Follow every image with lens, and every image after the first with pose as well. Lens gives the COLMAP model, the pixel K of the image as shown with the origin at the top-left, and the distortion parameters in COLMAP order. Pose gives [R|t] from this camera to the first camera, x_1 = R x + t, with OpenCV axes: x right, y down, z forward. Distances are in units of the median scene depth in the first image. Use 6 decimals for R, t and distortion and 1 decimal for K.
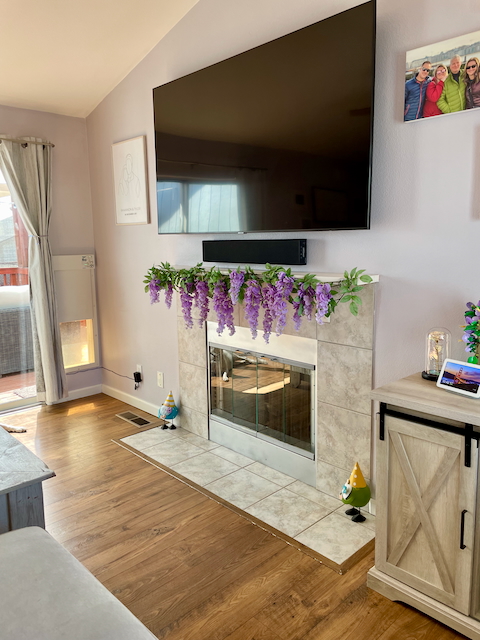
lens RADIAL K [[489.4, 0, 238.1], [0, 489.4, 315.1], [0, 0, 1]] dist [0.092795, -0.118820]
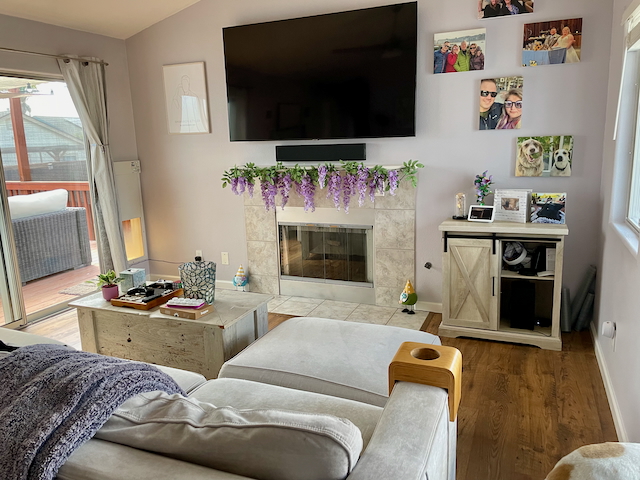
lens RADIAL K [[489.4, 0, 317.6], [0, 489.4, 238.8], [0, 0, 1]] dist [0.092795, -0.118820]
pose [[0.914902, -0.092312, 0.392980, -0.637109], [0.079126, 0.995627, 0.049659, 0.055871], [-0.395846, -0.014338, 0.918205, -0.363448]]
